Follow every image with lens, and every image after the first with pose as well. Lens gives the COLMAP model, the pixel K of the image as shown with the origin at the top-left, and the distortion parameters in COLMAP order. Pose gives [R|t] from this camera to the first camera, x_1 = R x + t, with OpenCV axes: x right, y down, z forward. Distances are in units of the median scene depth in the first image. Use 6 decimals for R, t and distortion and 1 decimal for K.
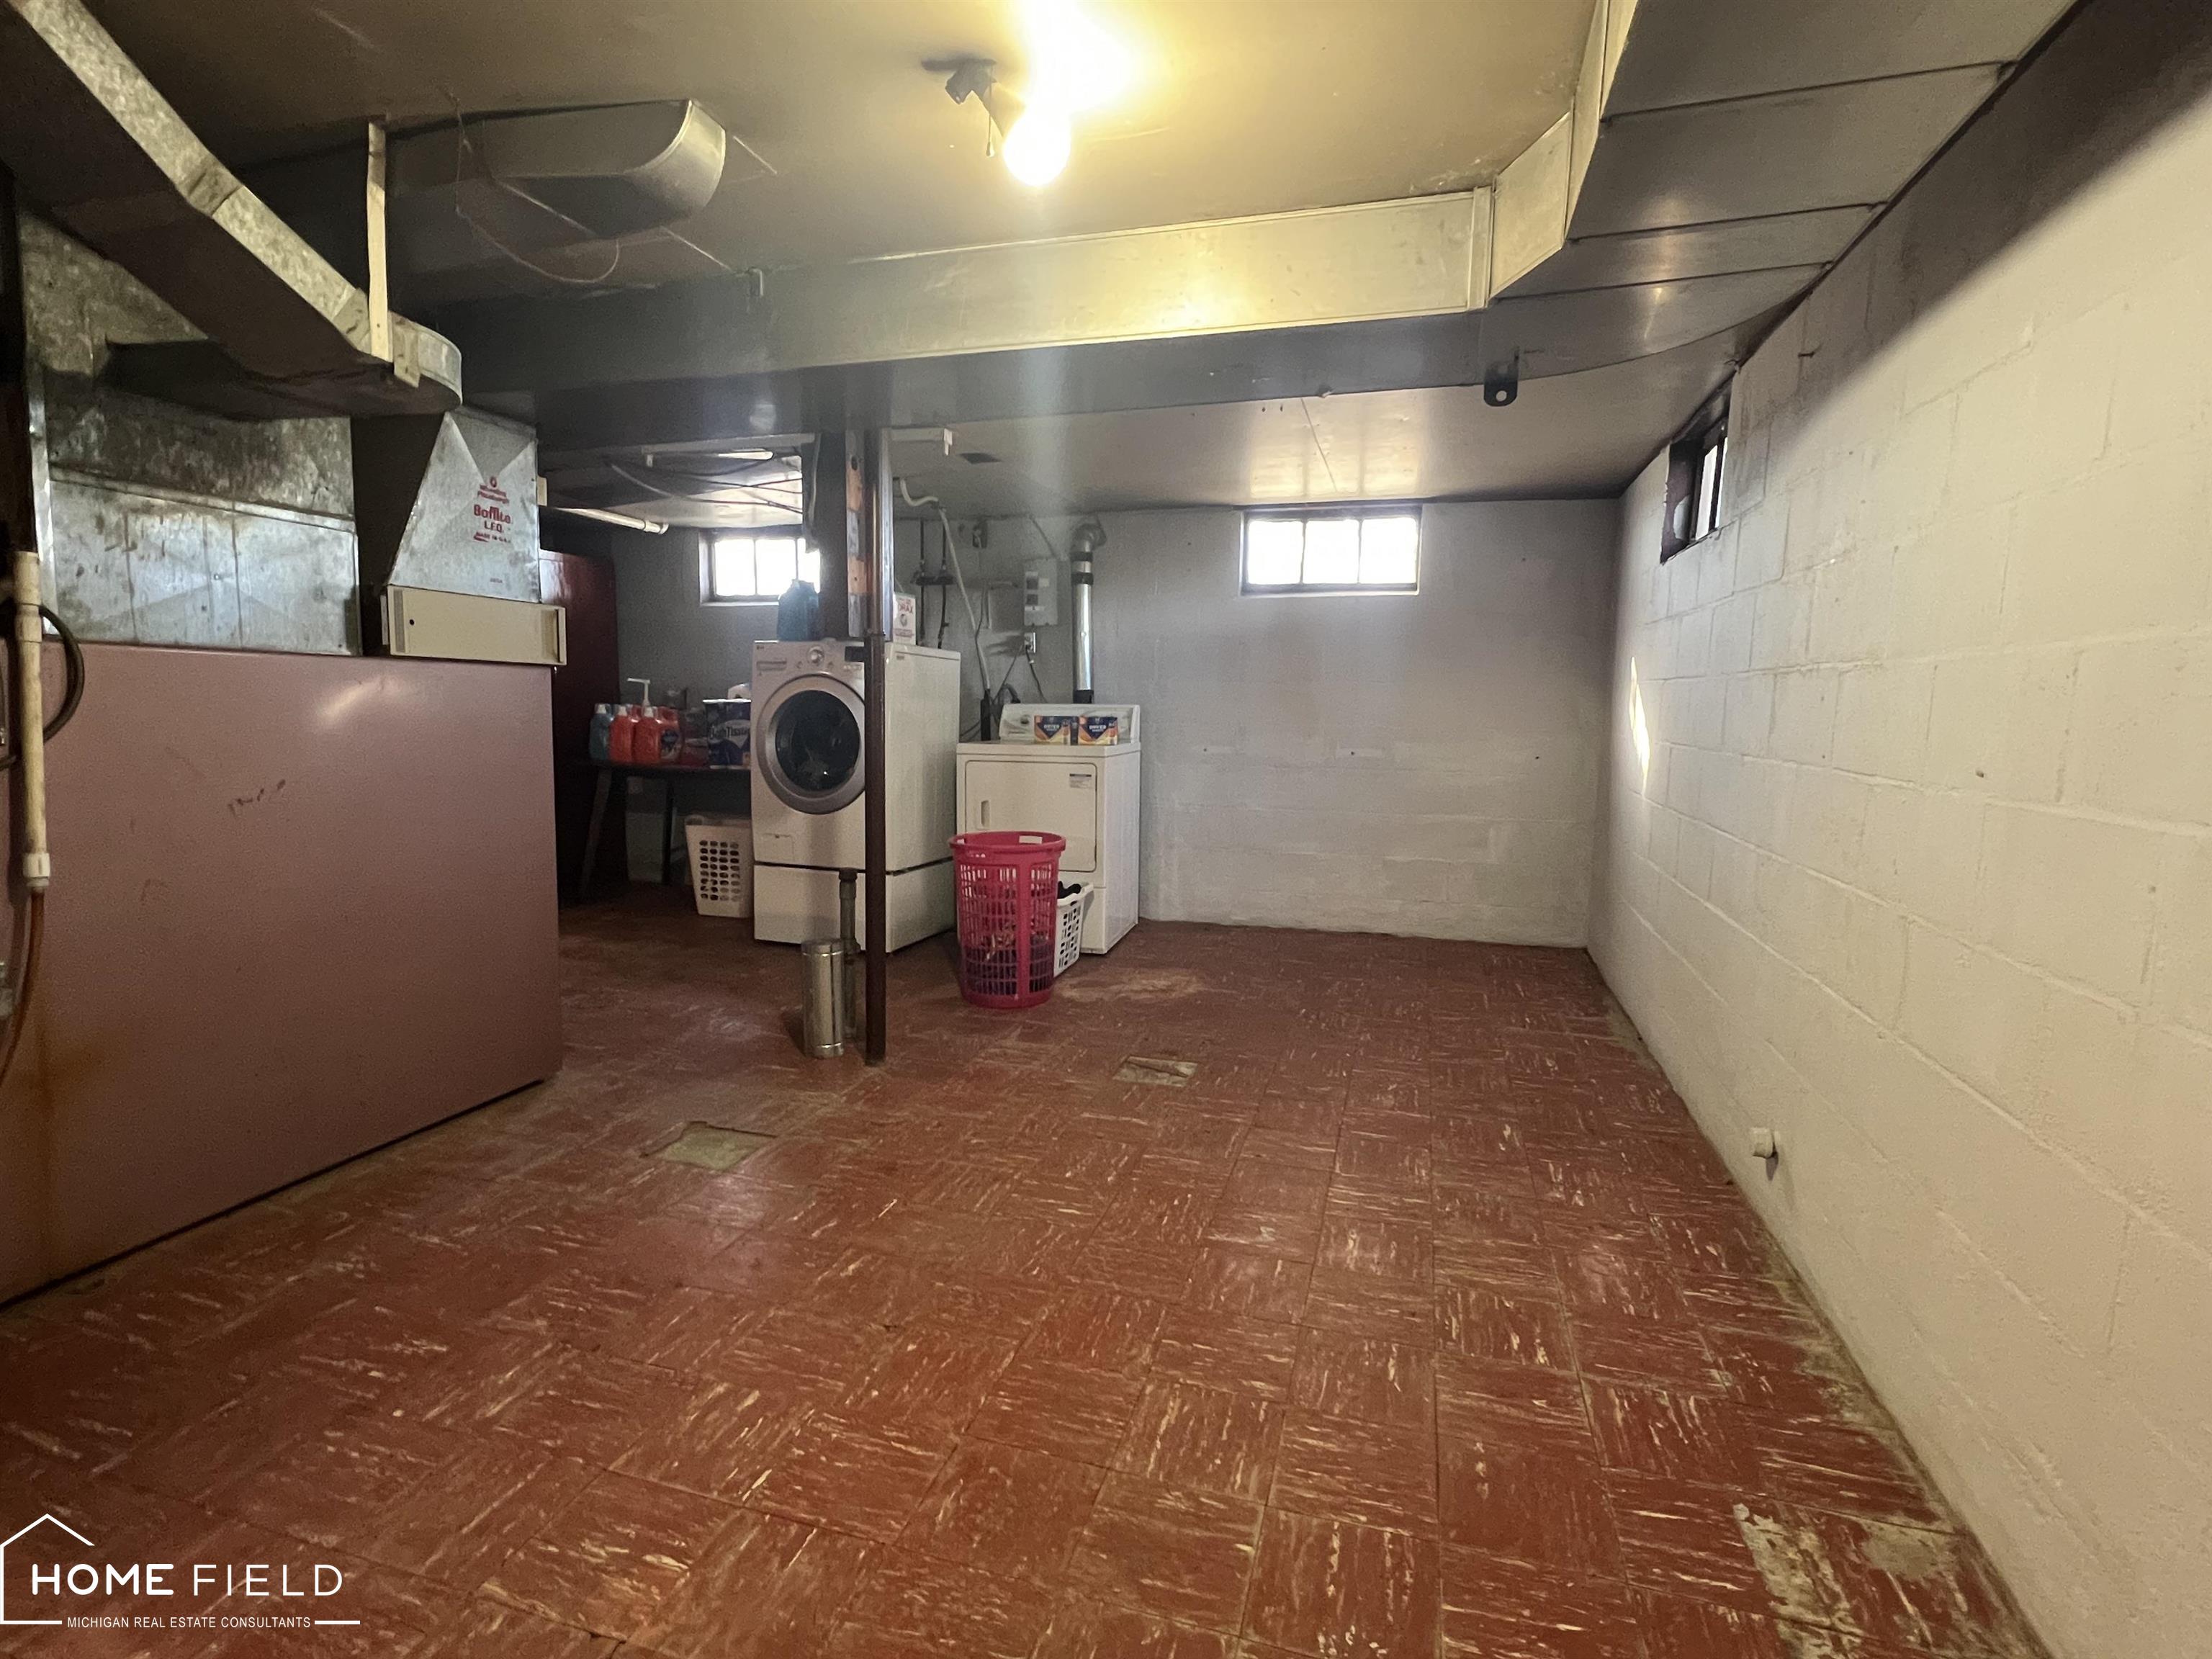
lens RADIAL K [[1090.0, 0, 1100.2], [0, 1090.0, 824.9], [0, 0, 1]] dist [0.000630, -0.000350]
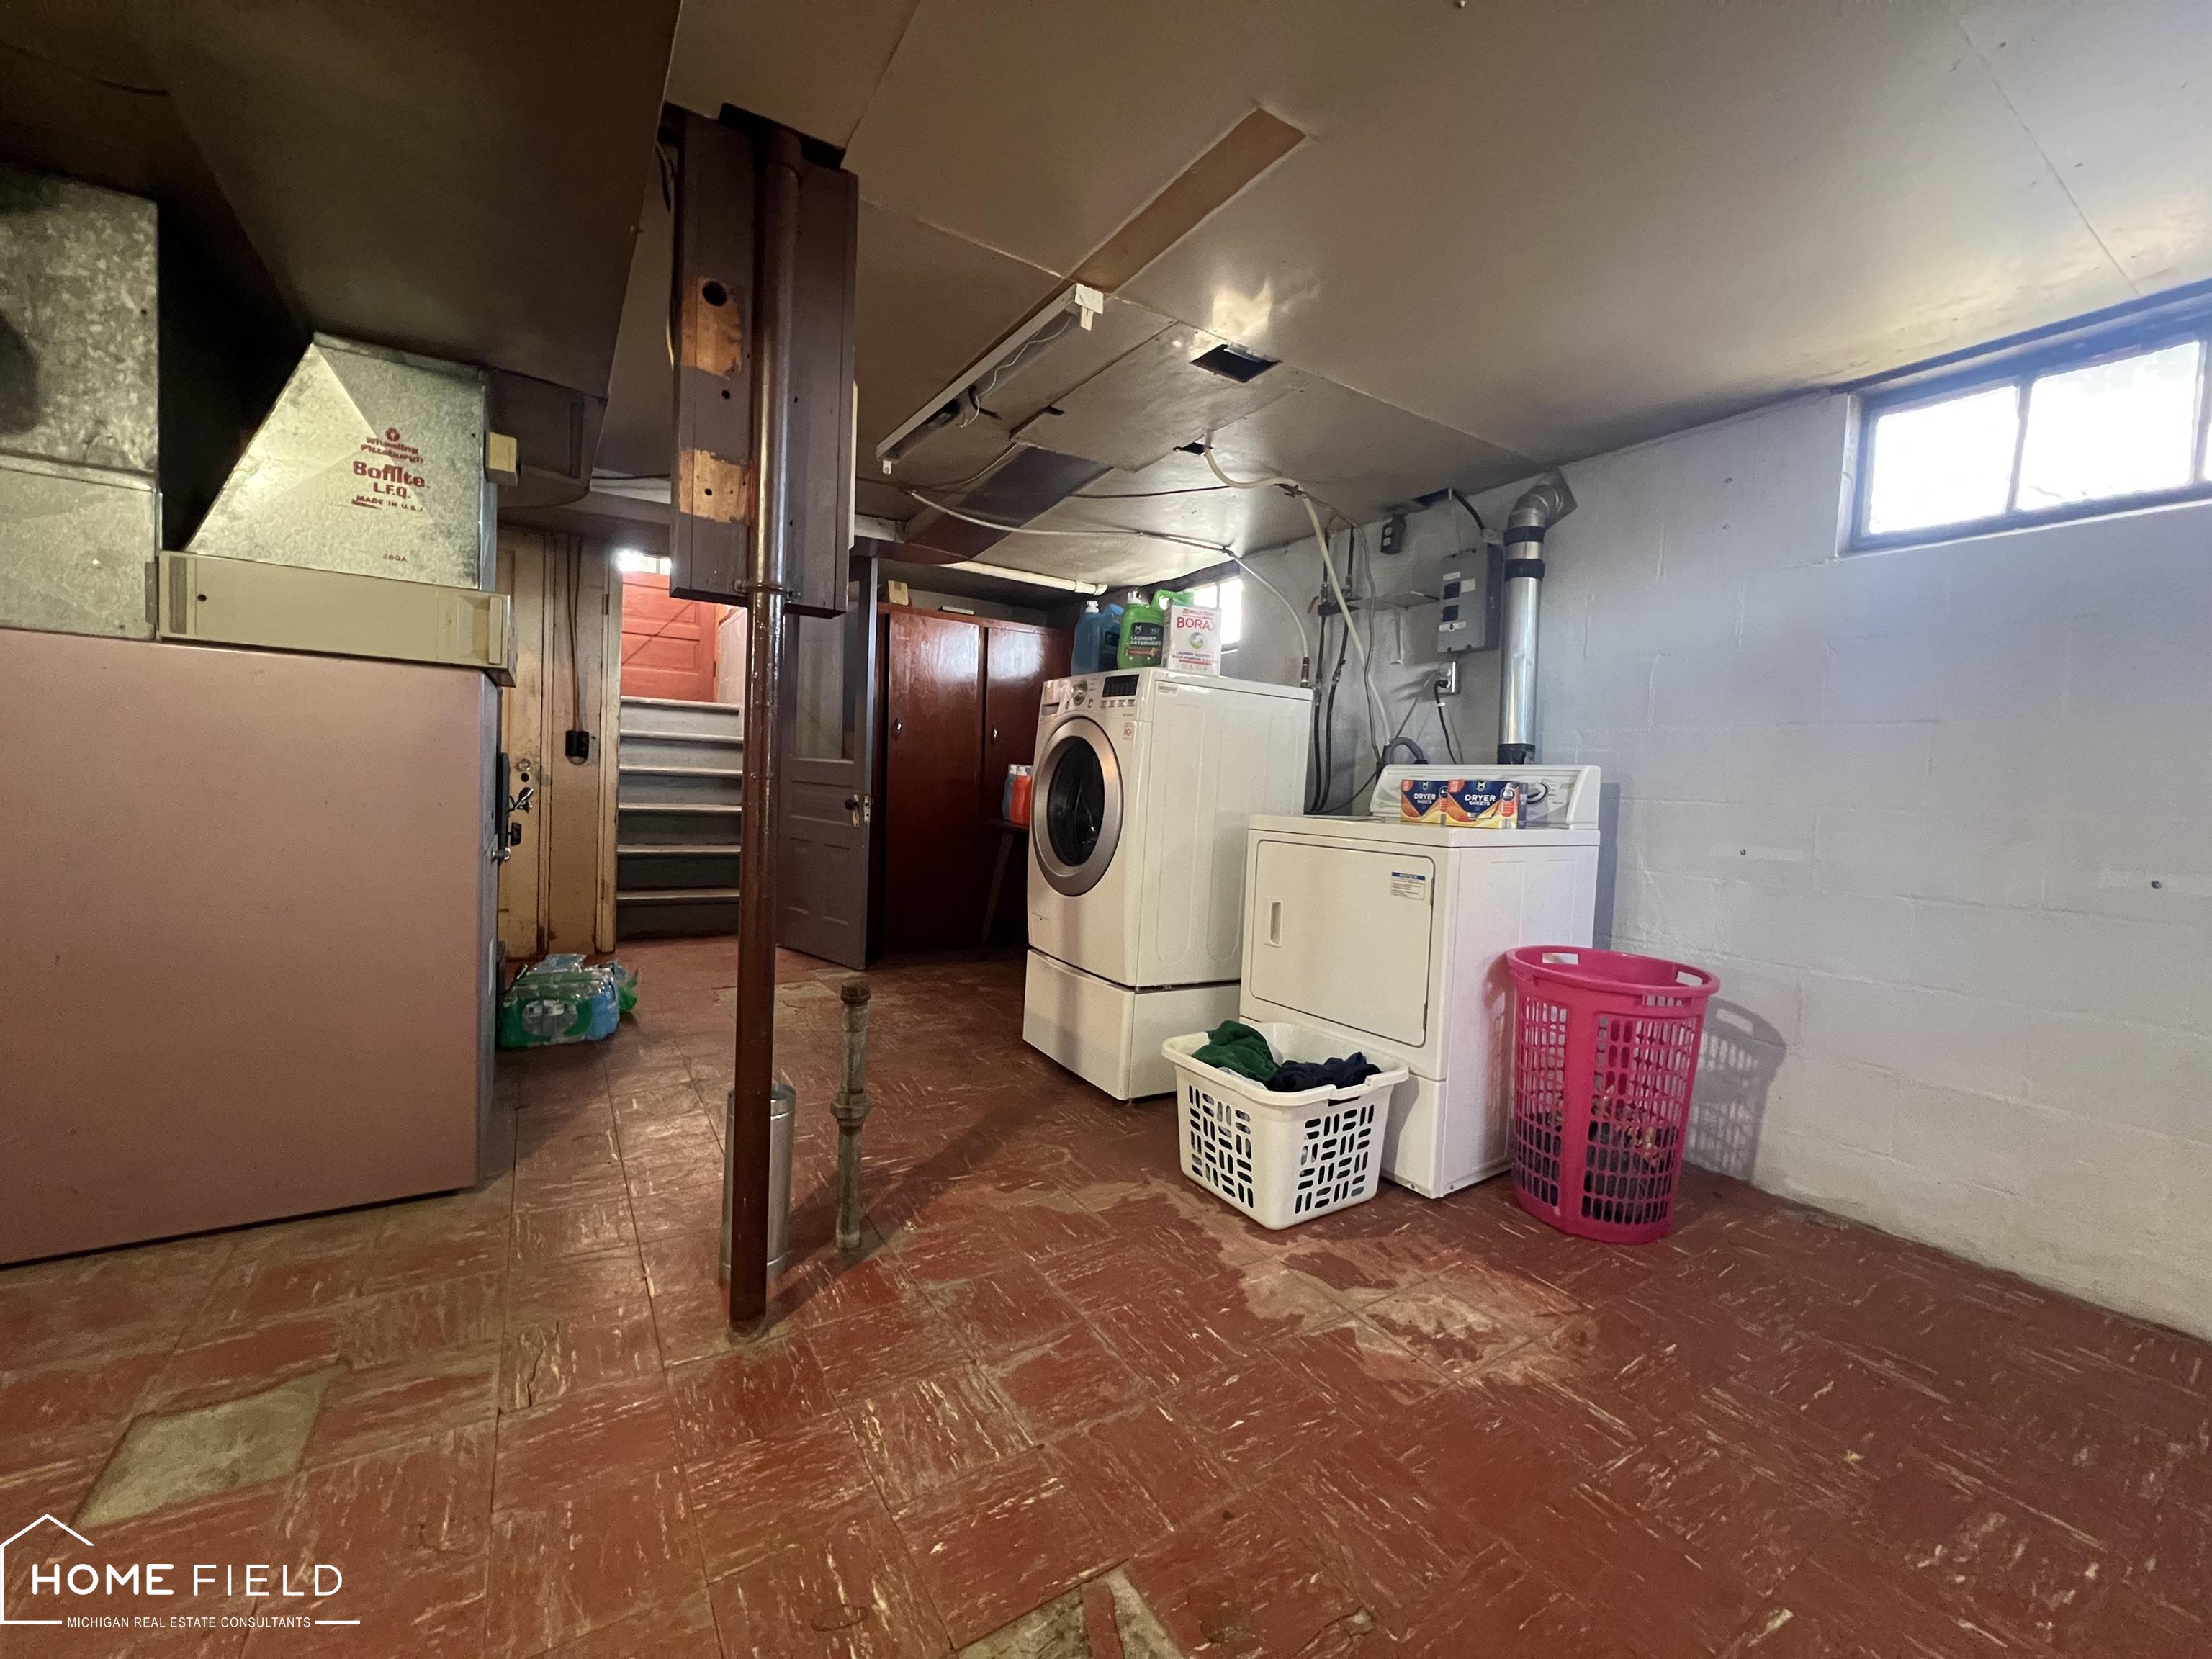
lens RADIAL K [[885.0, 0, 1102.4], [0, 885.0, 824.8], [0, 0, 1]] dist [-0.002298, 0.000518]
pose [[0.750757, 0.049865, -0.658694, 0.166708], [-0.104808, 0.993508, -0.044246, -0.034210], [0.652211, 0.102254, 0.751109, 0.536276]]
